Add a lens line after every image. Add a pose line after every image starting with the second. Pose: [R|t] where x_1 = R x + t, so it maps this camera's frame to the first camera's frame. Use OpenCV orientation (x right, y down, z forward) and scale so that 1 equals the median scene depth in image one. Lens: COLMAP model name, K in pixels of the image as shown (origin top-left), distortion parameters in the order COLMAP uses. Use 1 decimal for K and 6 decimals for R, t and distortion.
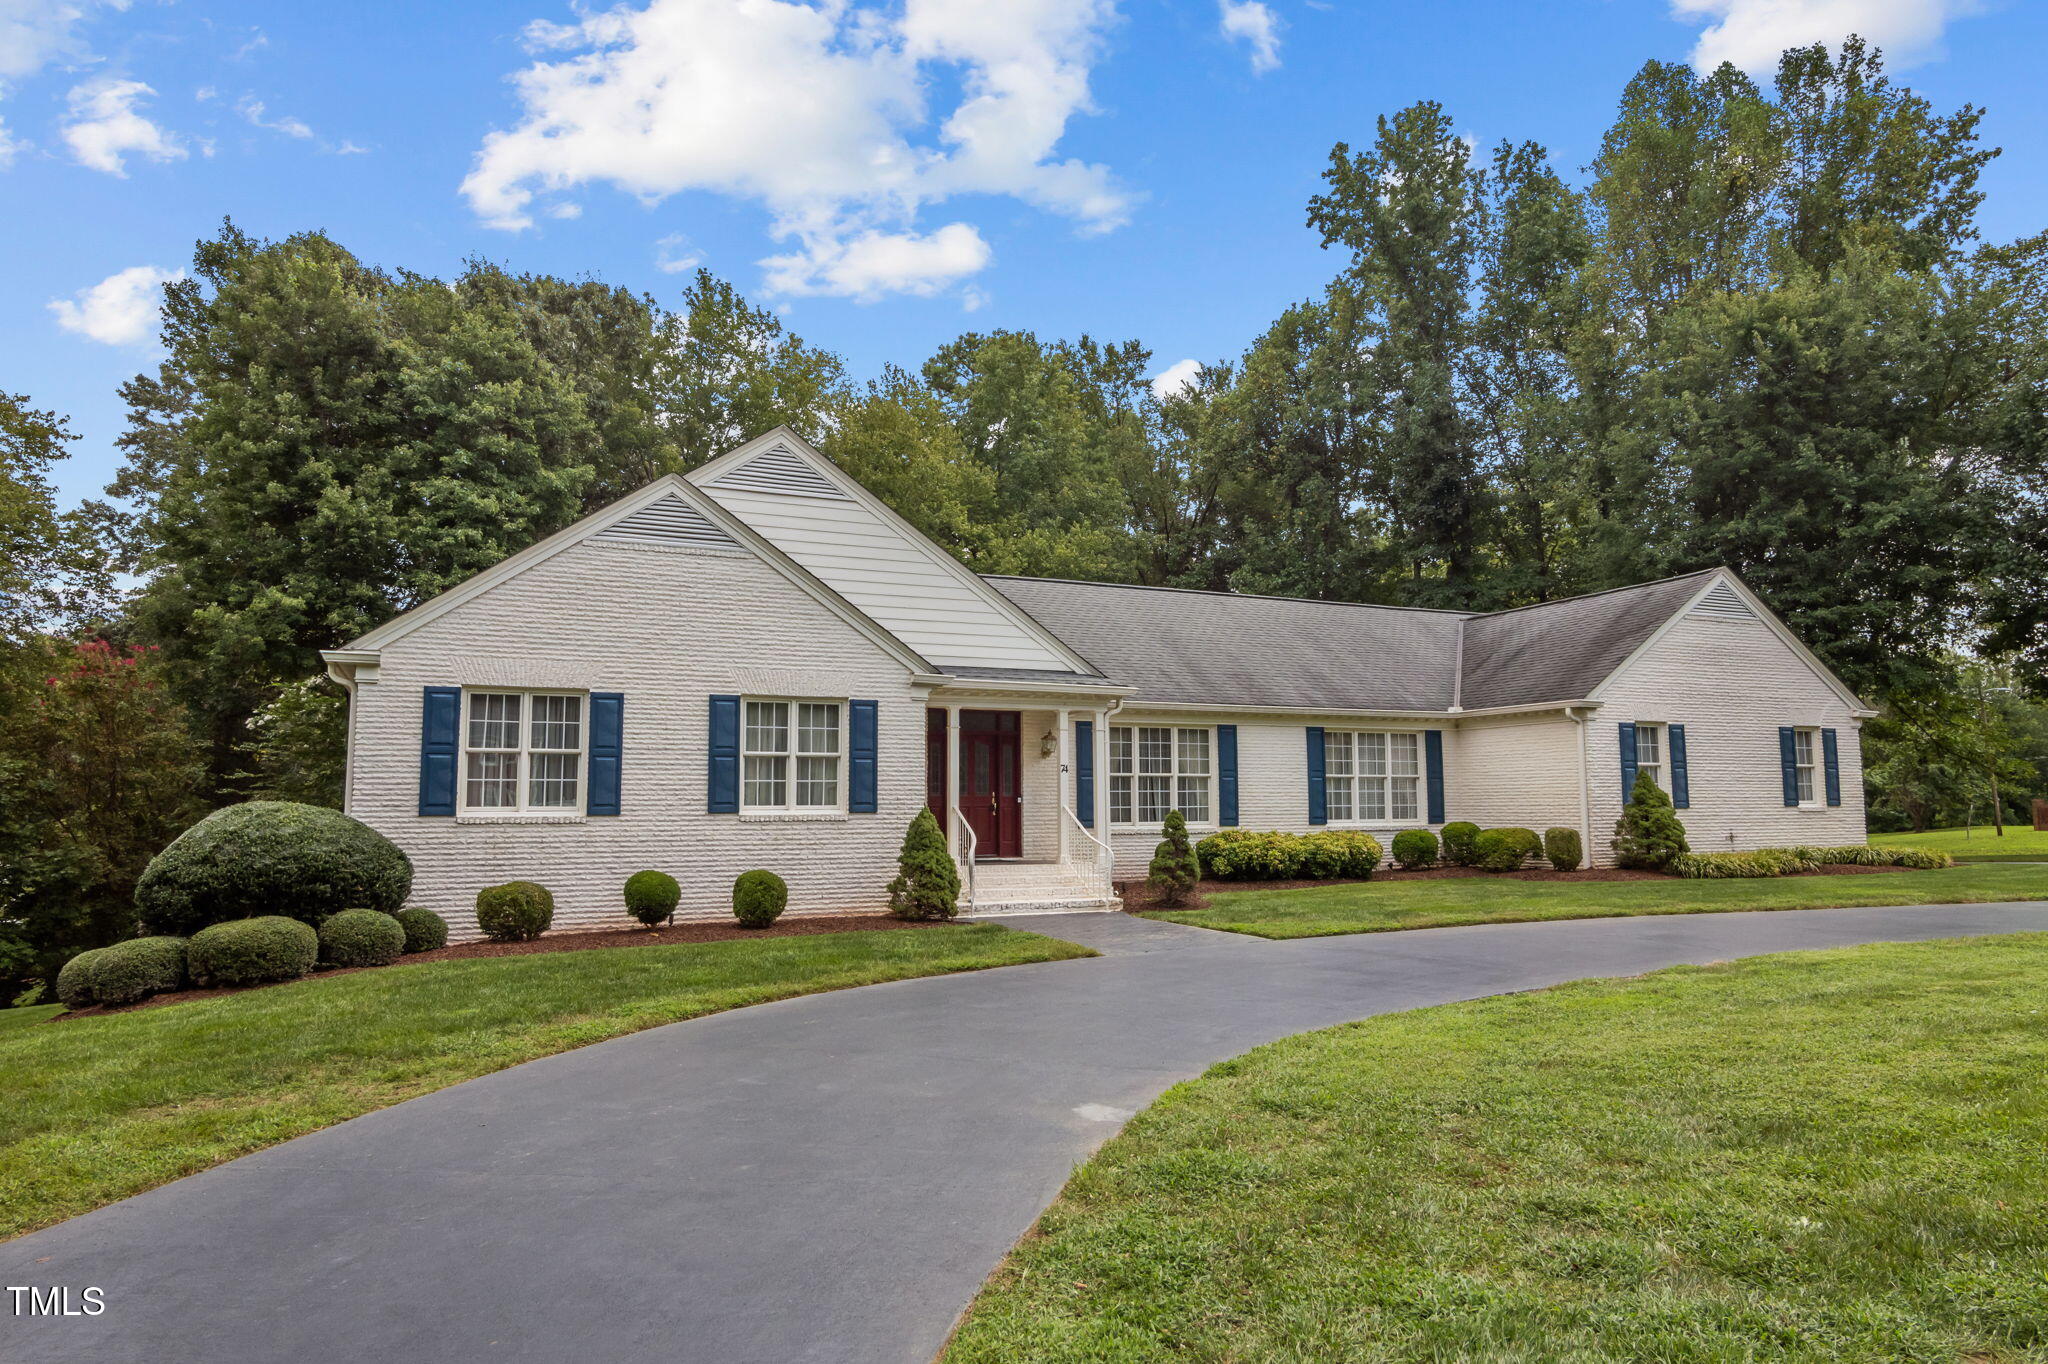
lens RADIAL K [[1261.0, 0, 1029.6], [0, 1261.0, 683.7], [0, 0, 1]] dist [-0.016084, 0.002908]
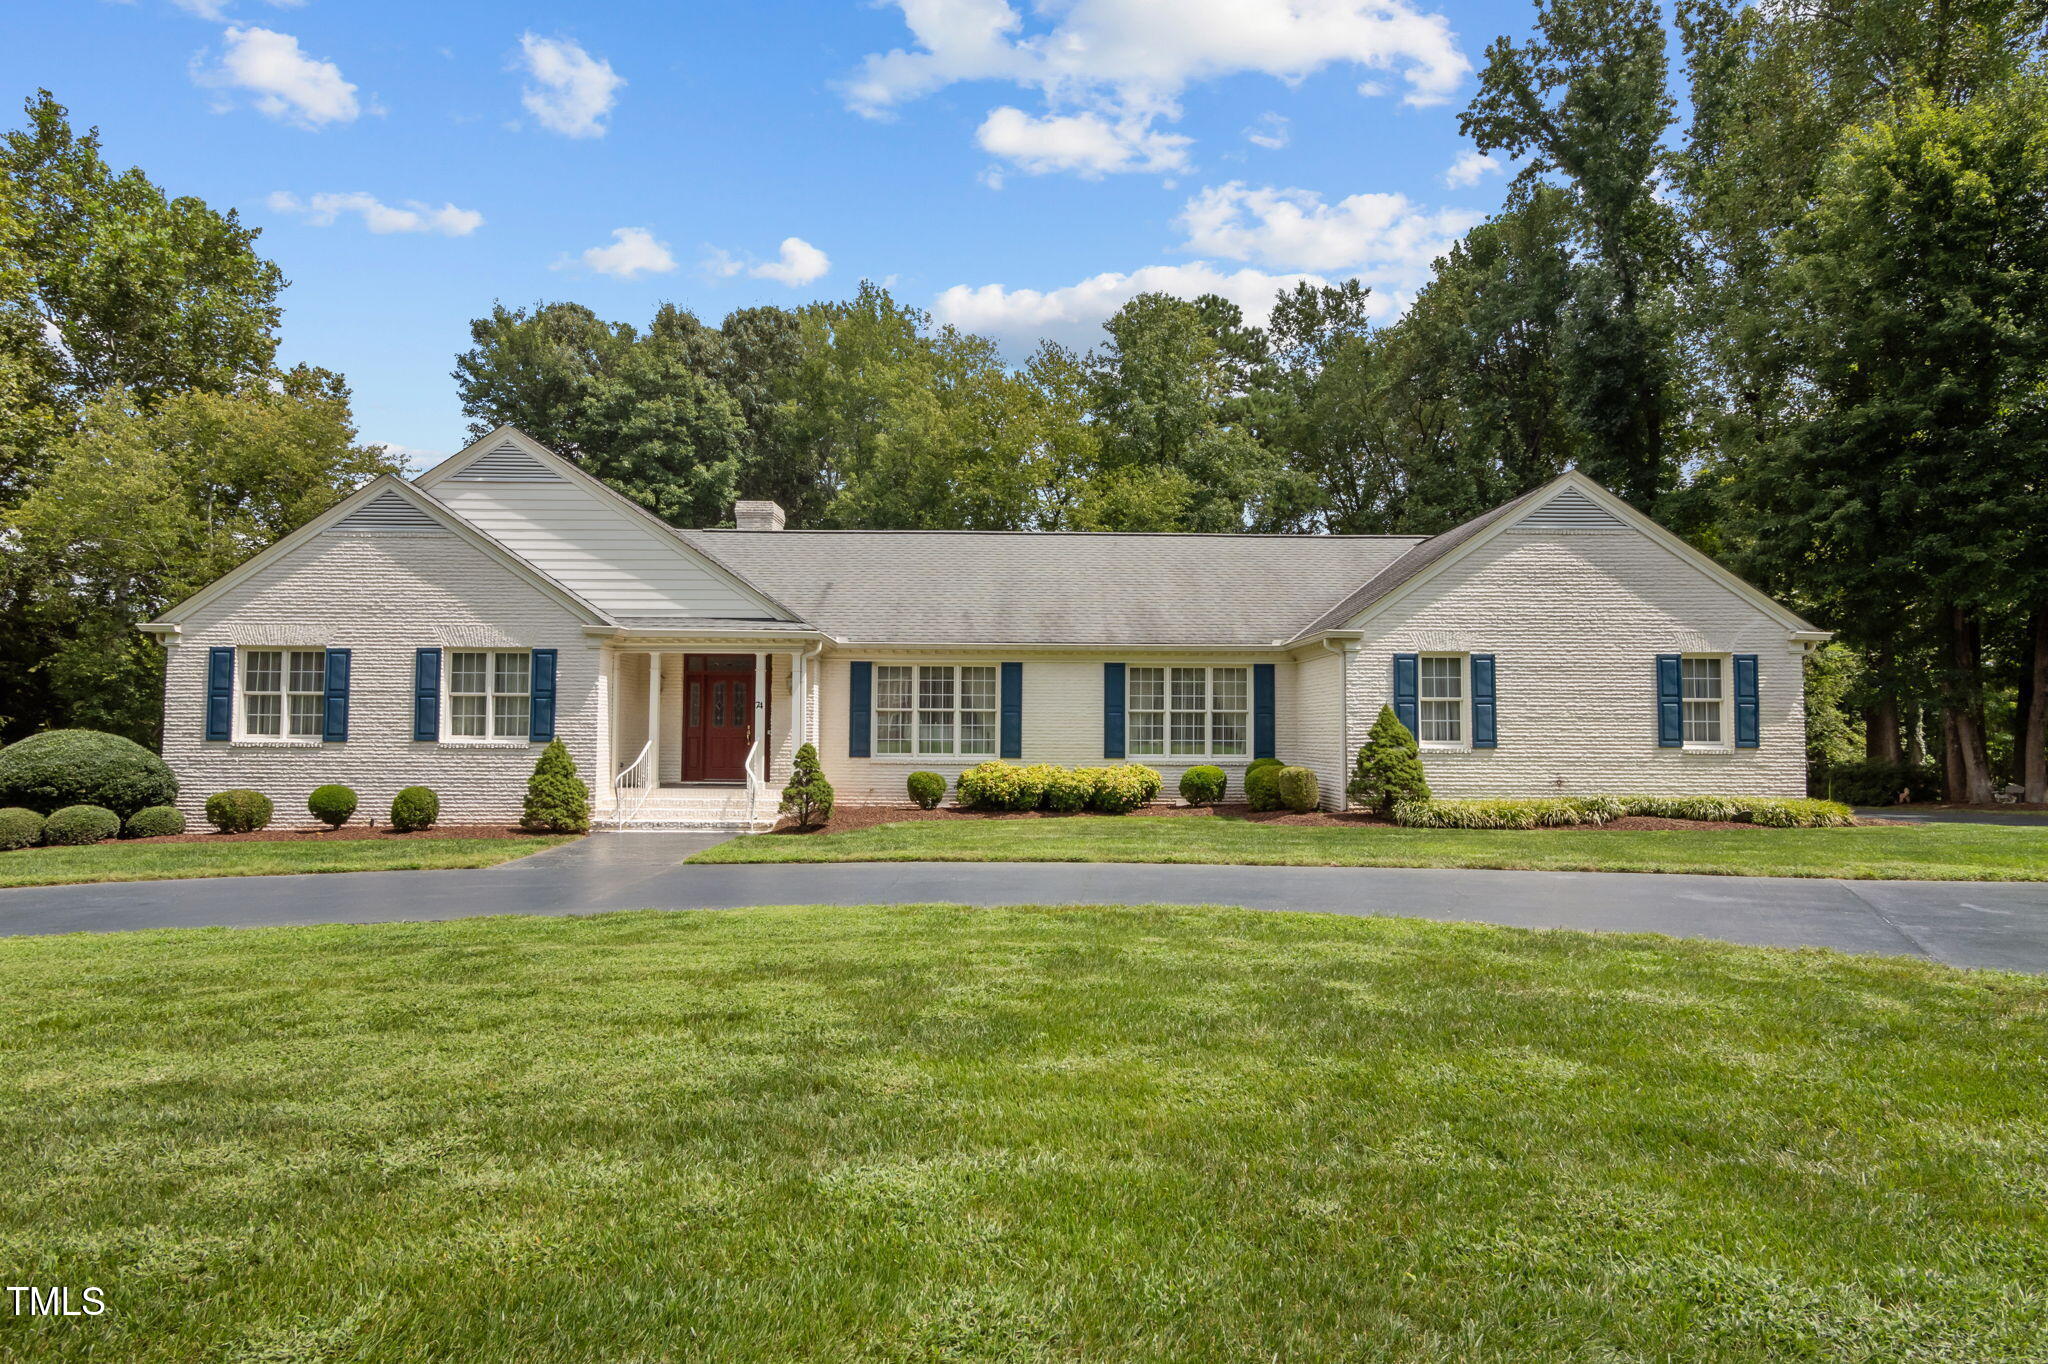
lens RADIAL K [[1133.6, 0, 1034.2], [0, 1133.6, 676.7], [0, 0, 1]] dist [-0.010070, 0.002781]
pose [[0.917272, -0.012120, -0.398077, 0.549484], [0.029291, 0.998883, 0.037081, 0.009670], [0.397183, -0.045673, 0.916602, 0.143769]]
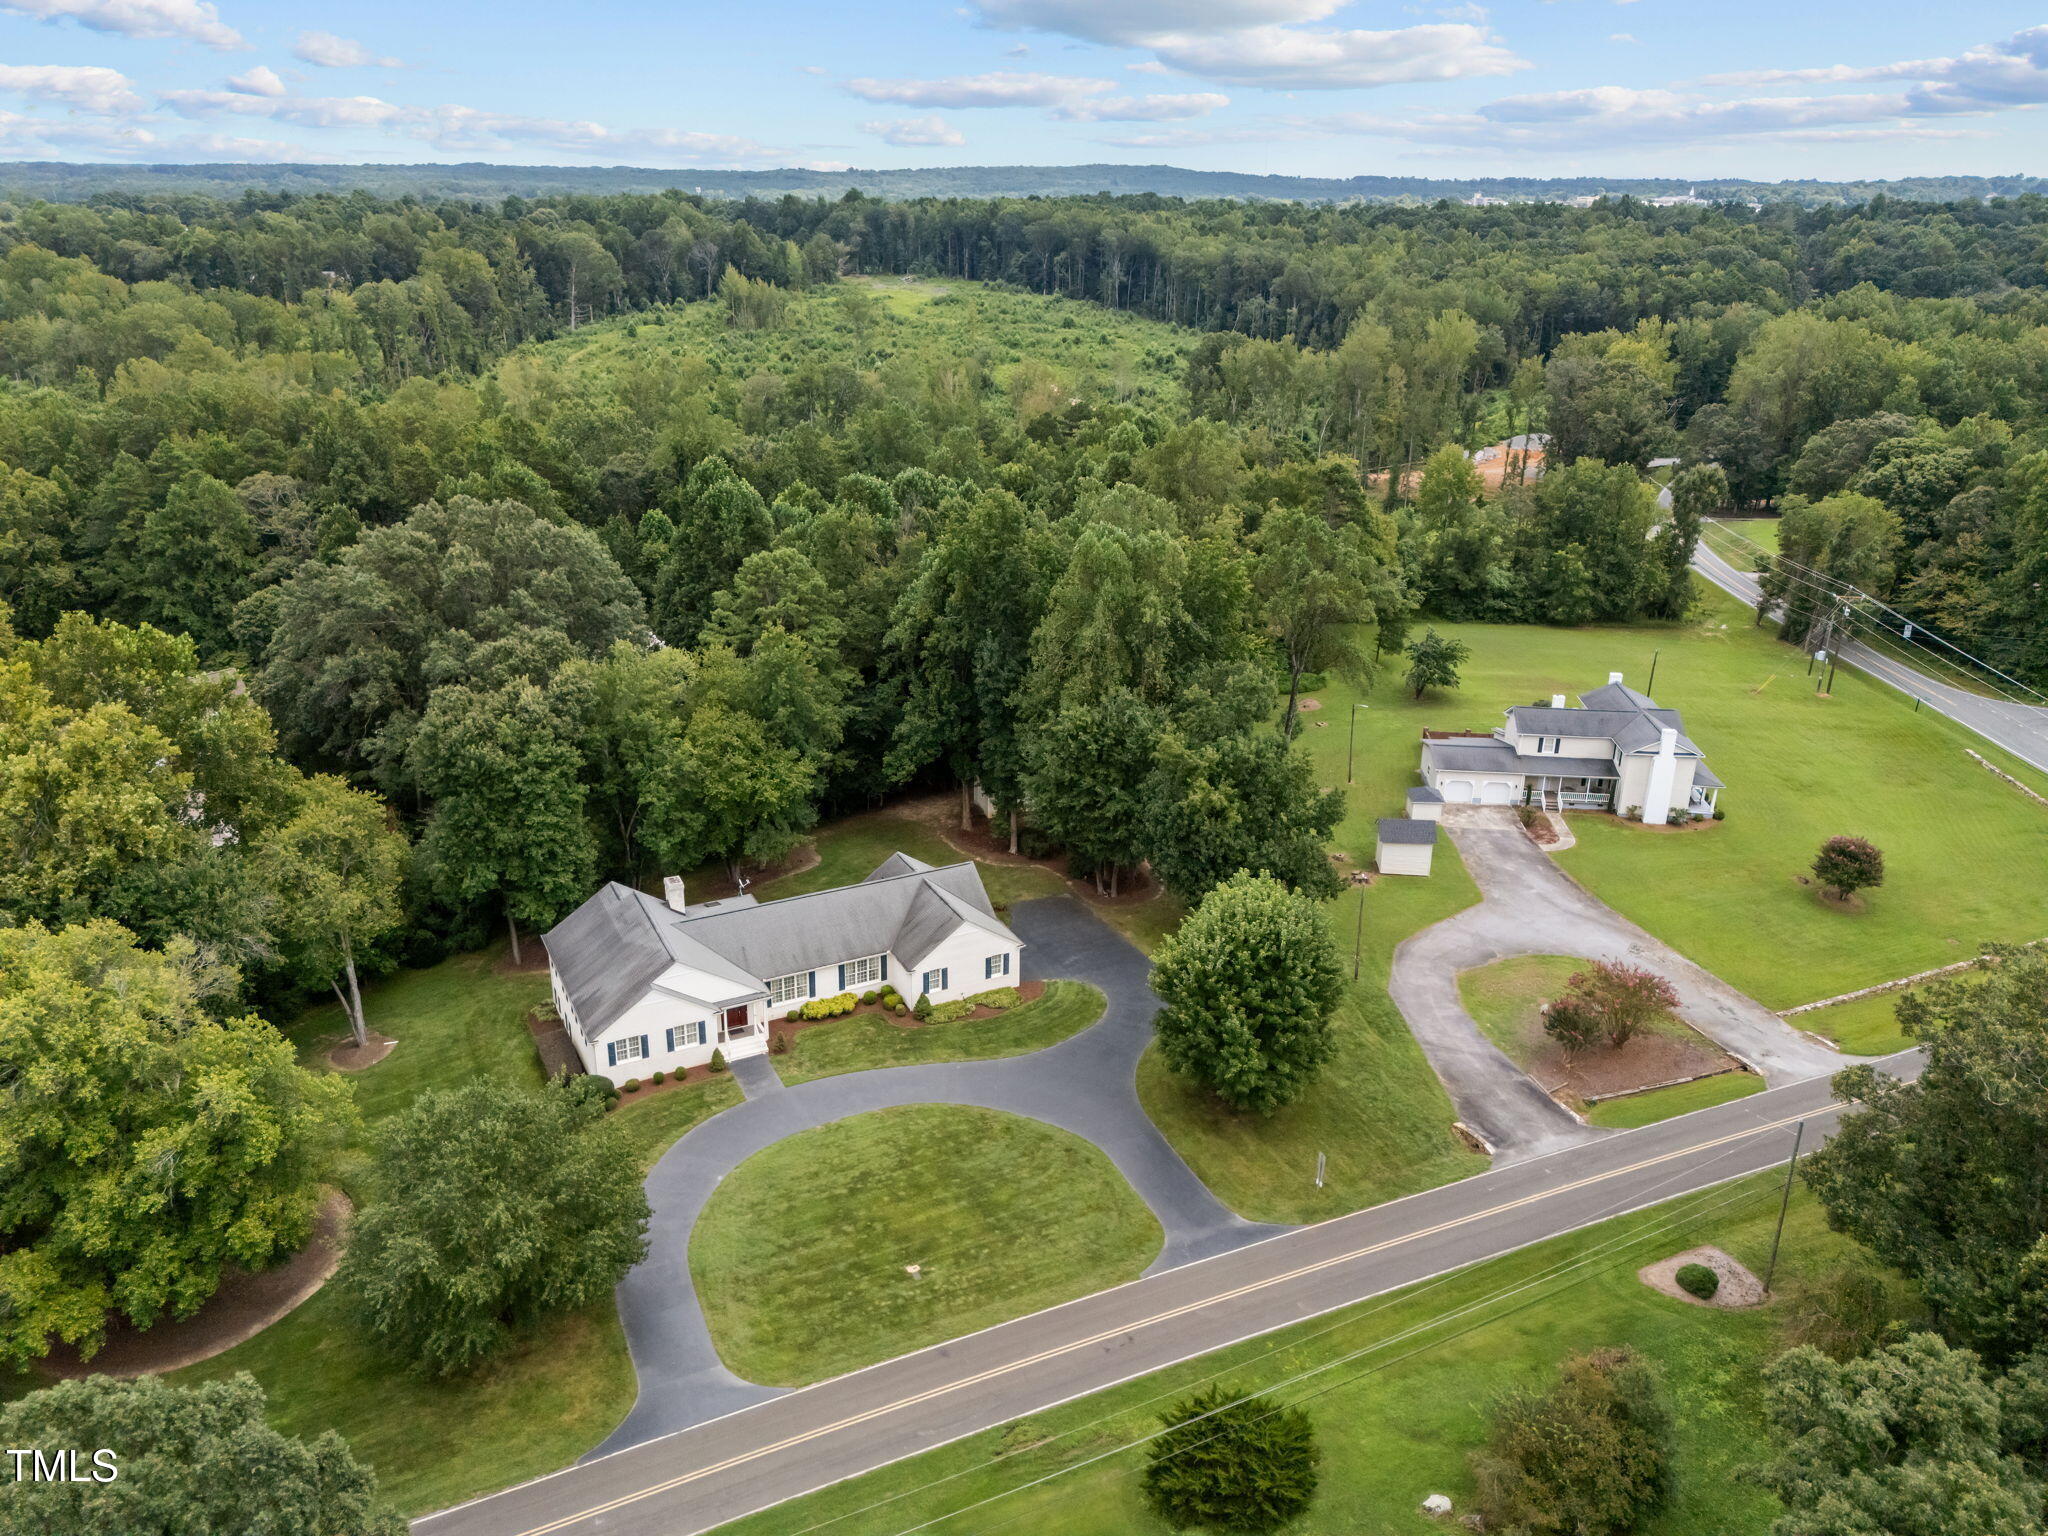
lens RADIAL K [[1512.8, 0, 1040.9], [0, 1512.8, 757.9], [0, 0, 1]] dist [0.066826, -0.047322]
pose [[0.999315, -0.002487, 0.036931, 0.635785], [-0.014331, 0.893932, 0.447974, -2.372543], [-0.034128, -0.448196, 0.893283, -2.486843]]
